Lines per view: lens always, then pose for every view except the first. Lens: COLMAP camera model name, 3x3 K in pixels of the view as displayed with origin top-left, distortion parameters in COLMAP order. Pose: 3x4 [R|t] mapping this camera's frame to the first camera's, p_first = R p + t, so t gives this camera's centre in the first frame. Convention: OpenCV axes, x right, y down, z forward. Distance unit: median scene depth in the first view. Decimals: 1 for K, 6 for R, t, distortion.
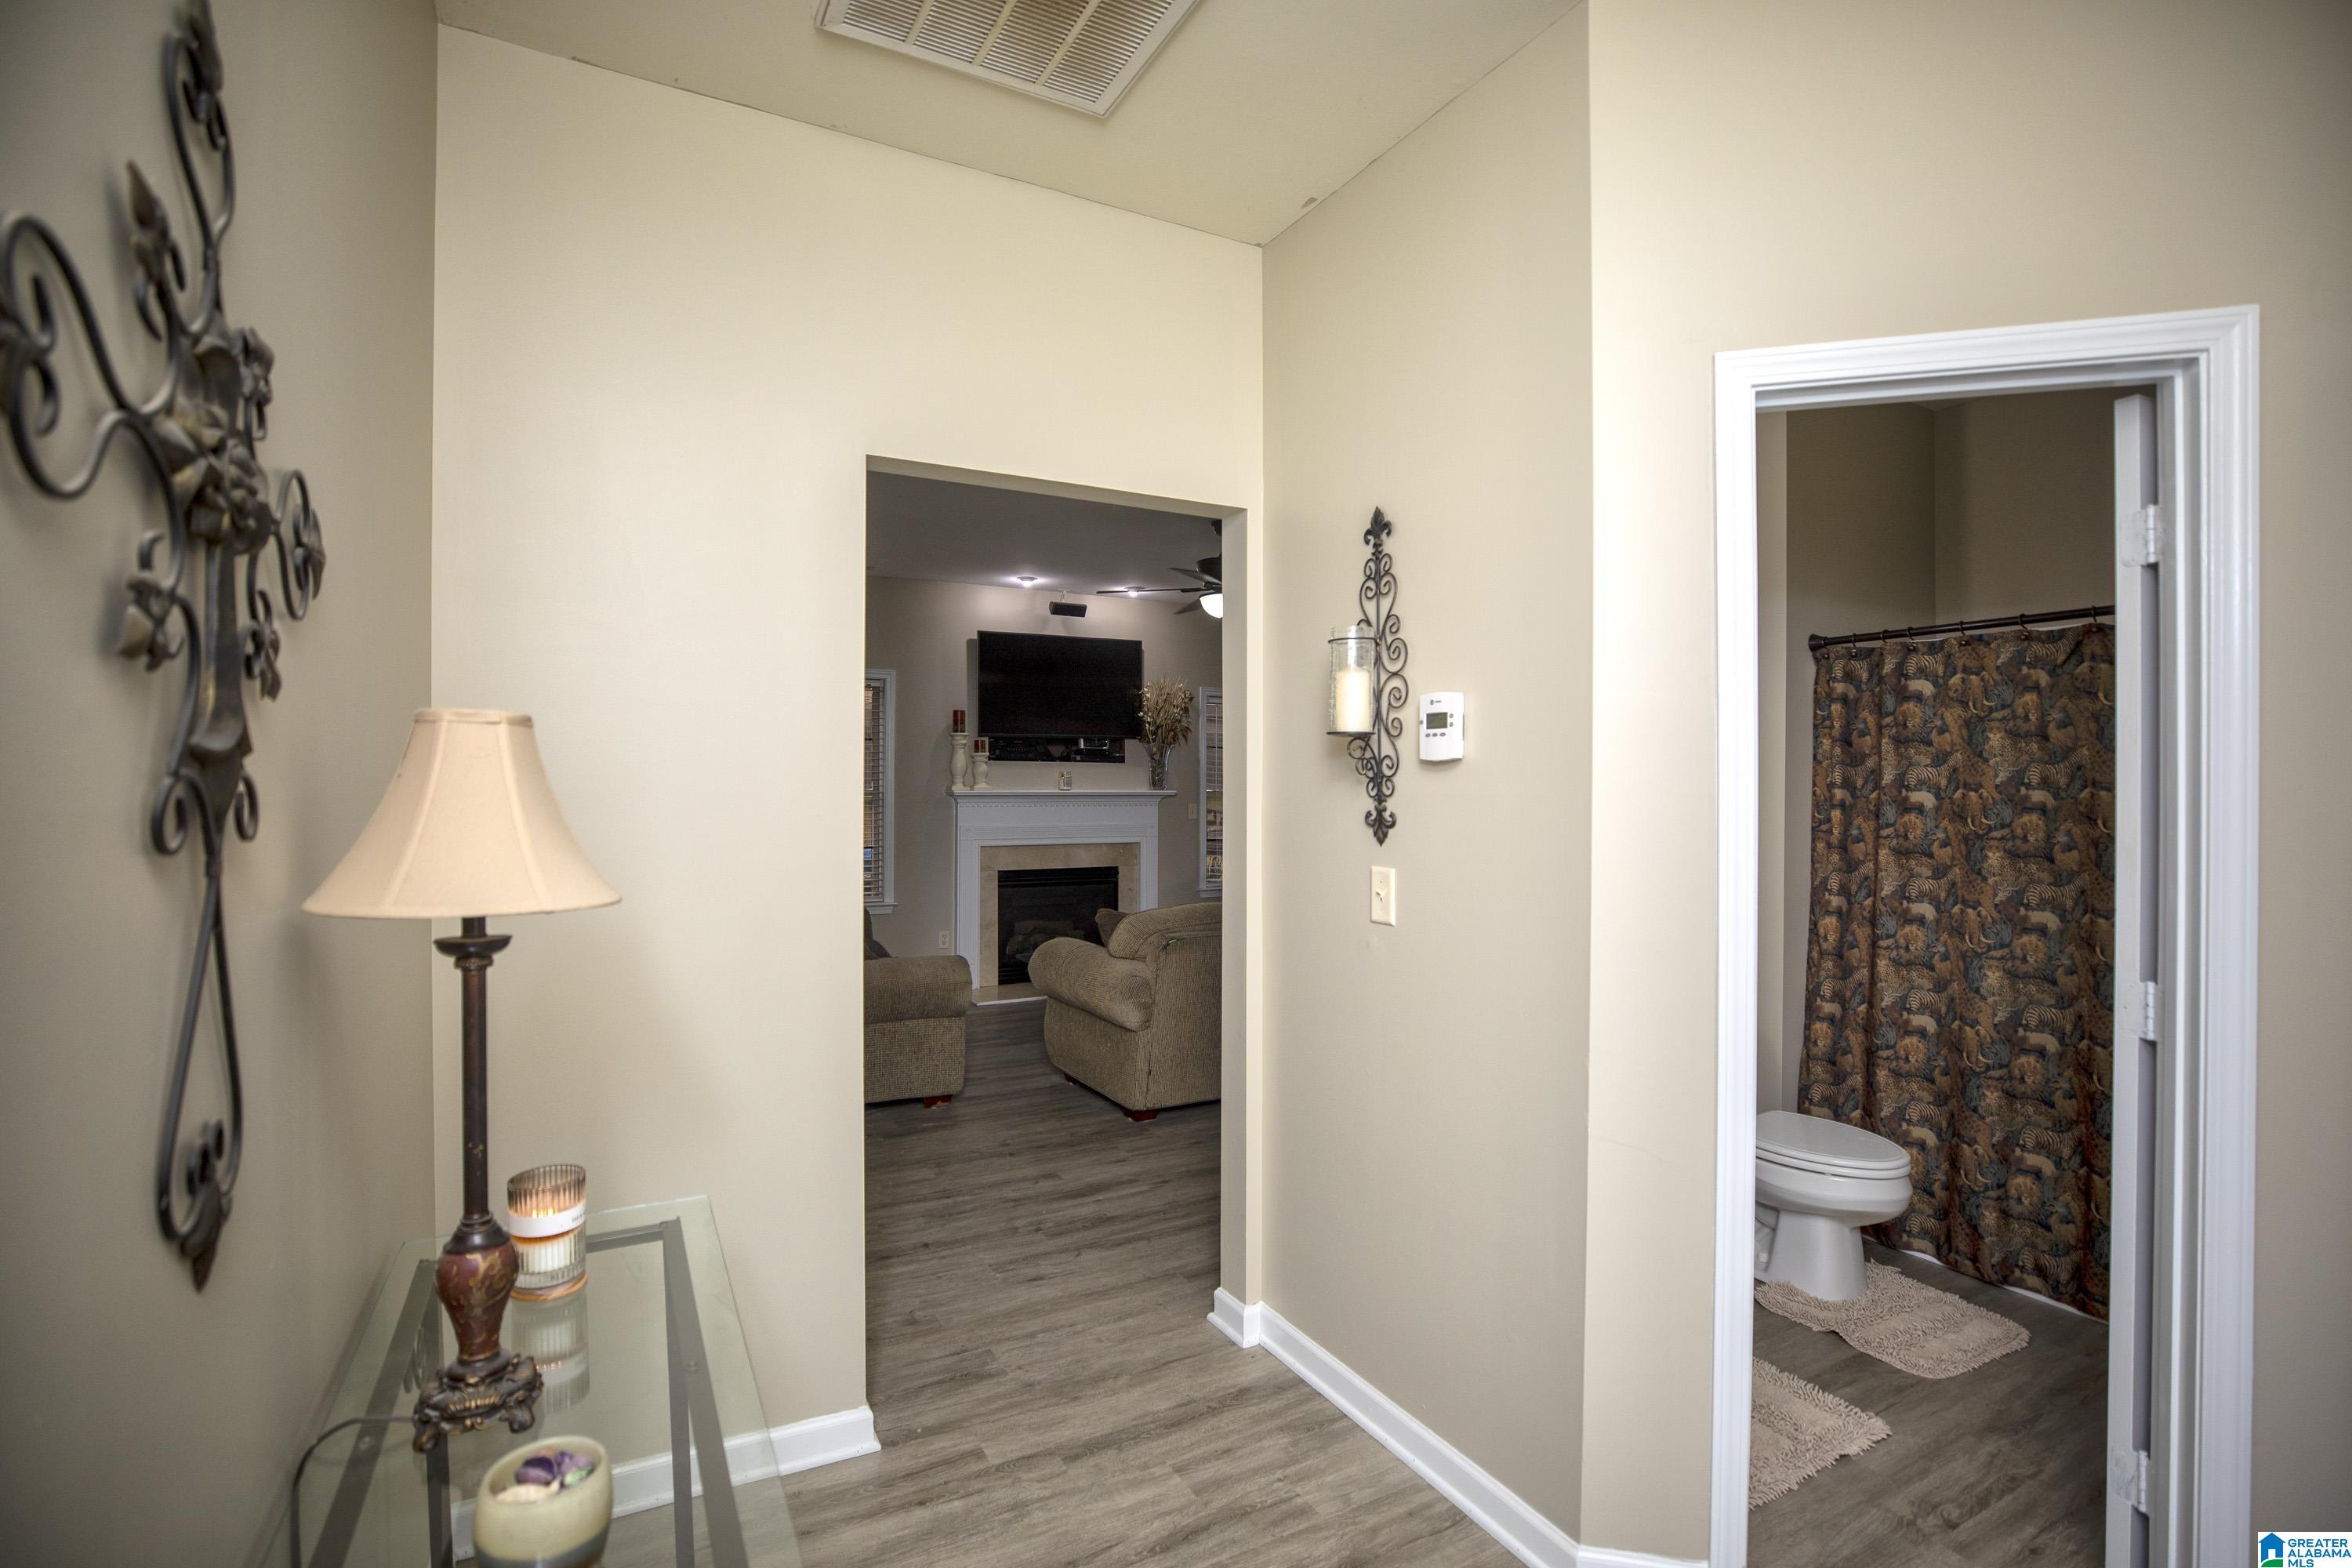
lens RADIAL K [[1091.6, 0, 1162.2], [0, 1091.6, 791.4], [0, 0, 1]] dist [-0.030595, 0.006286]
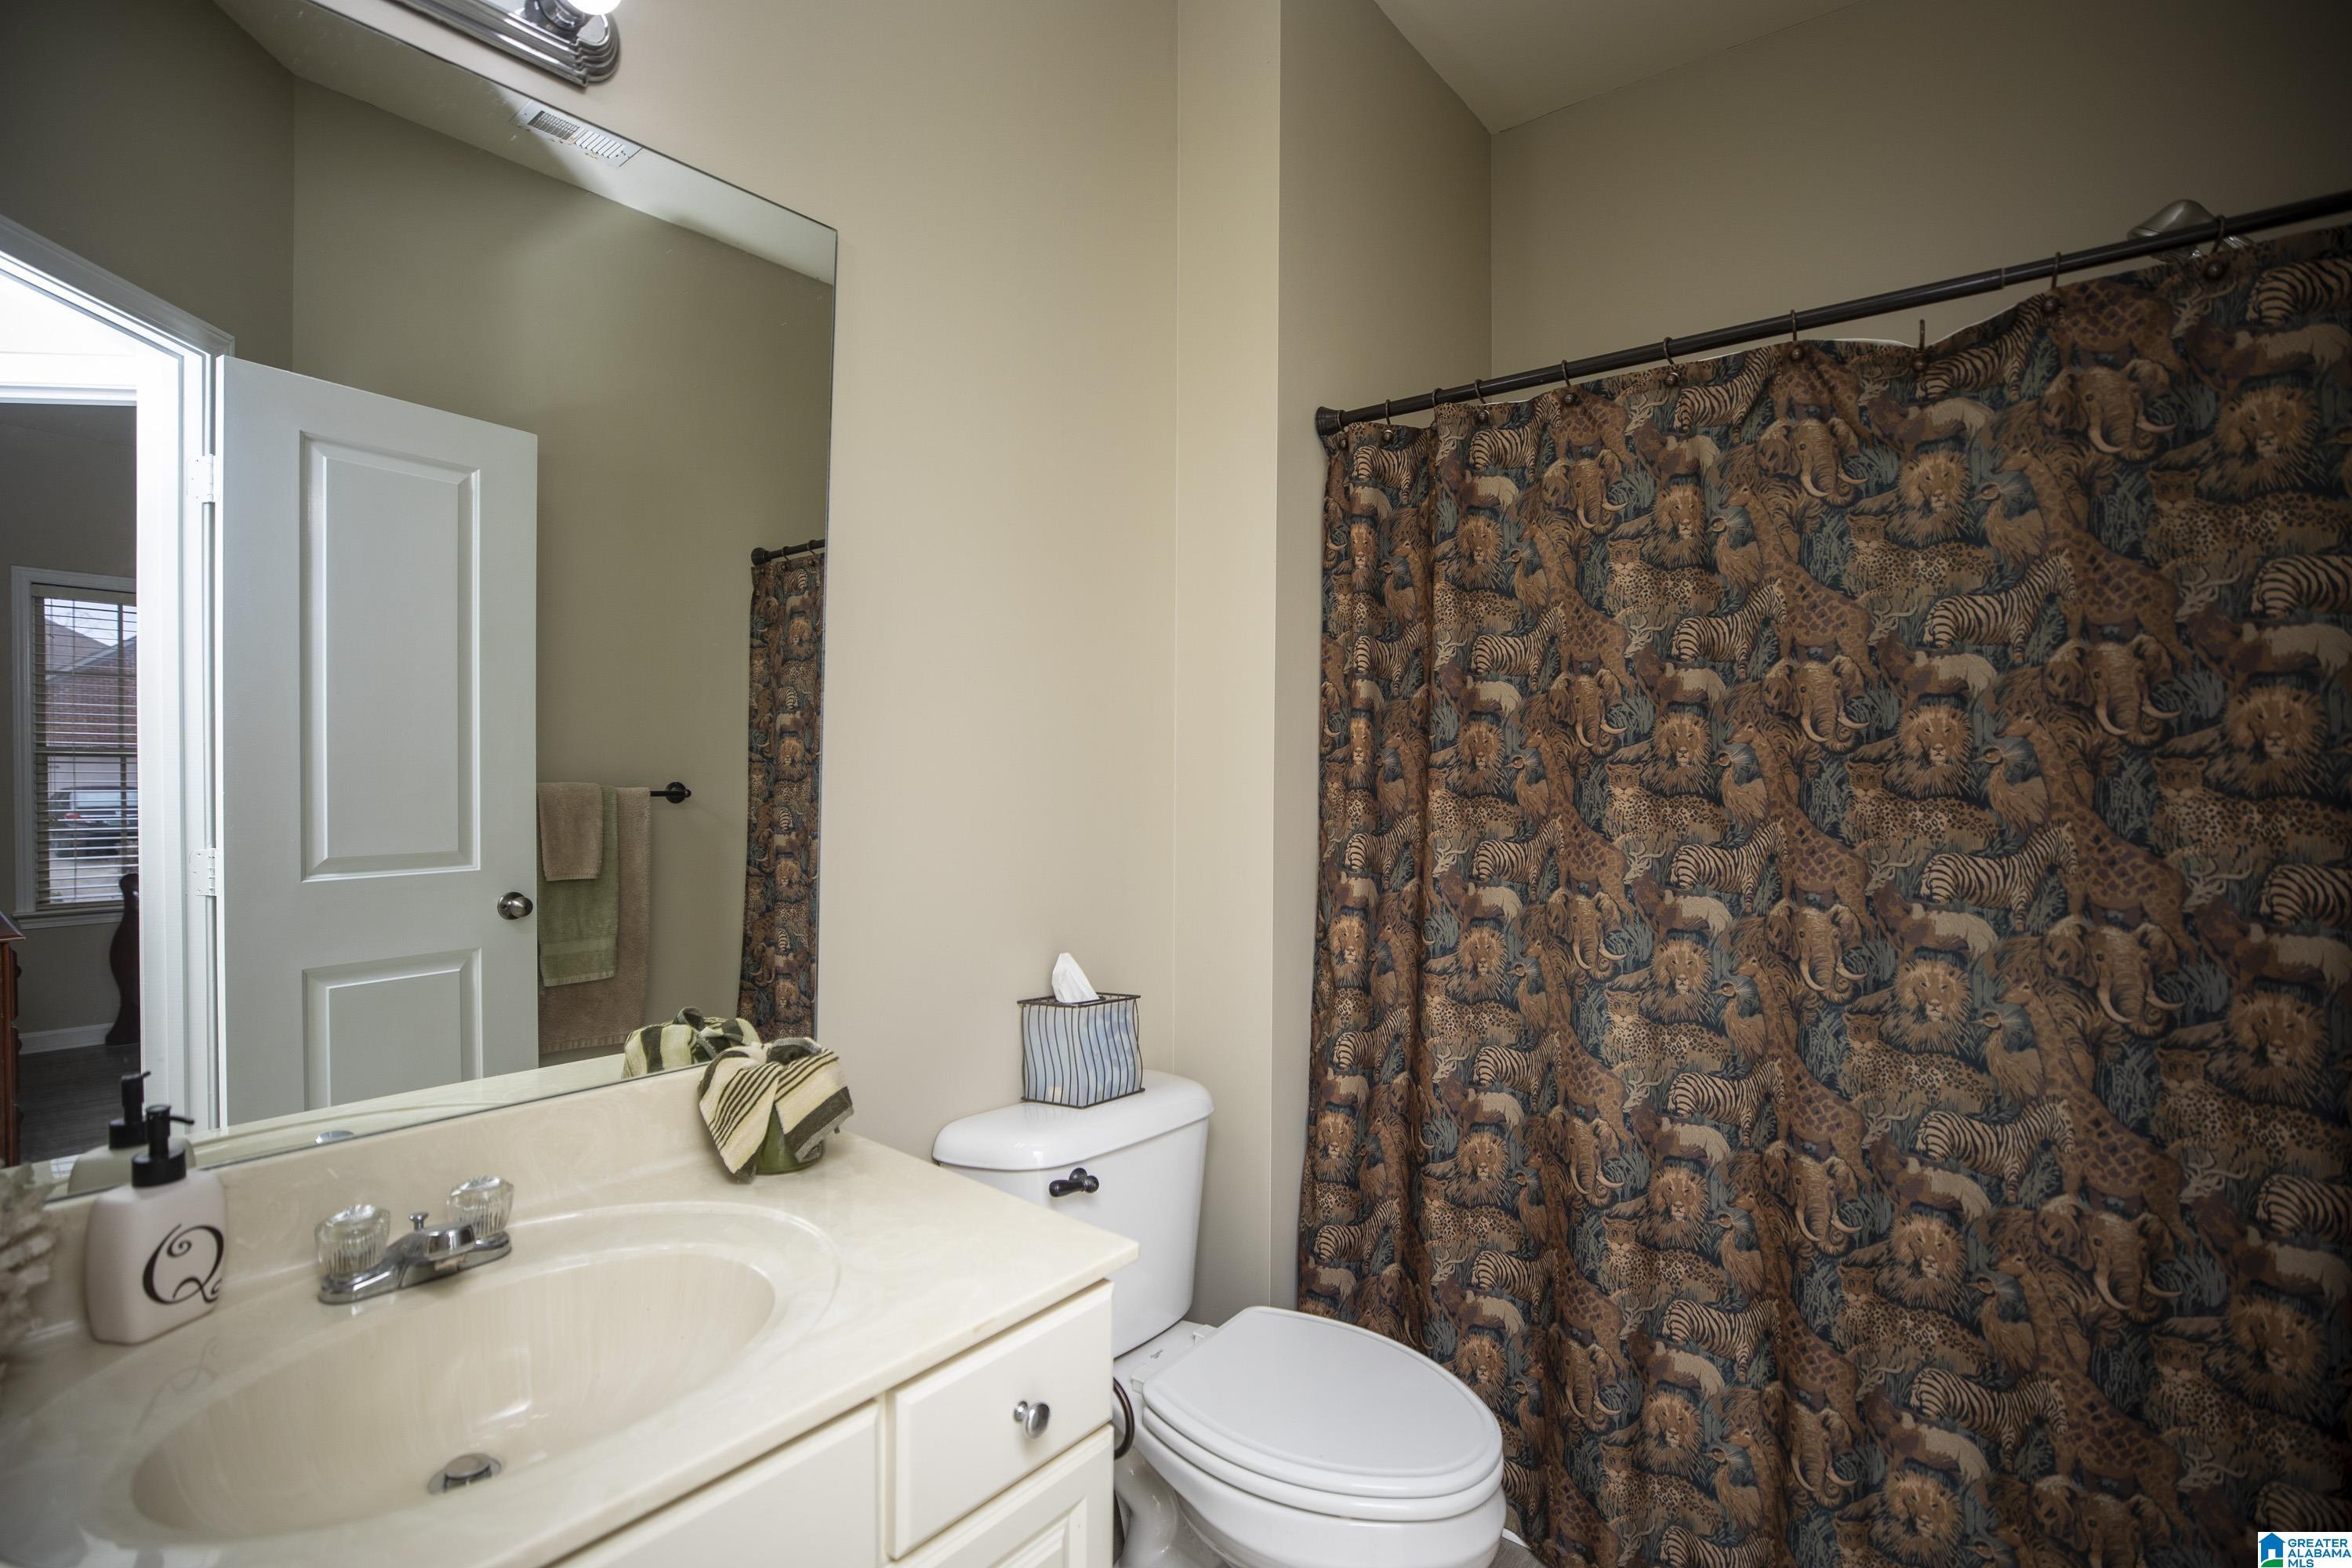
lens RADIAL K [[1091.6, 0, 1176.8], [0, 1091.6, 783.6], [0, 0, 1]] dist [-0.030595, 0.006286]
pose [[0.919289, 0.000150, 0.393584, 0.344576], [-0.001603, 0.999993, 0.003362, 0.050692], [-0.393581, -0.003721, 0.919283, 0.565397]]
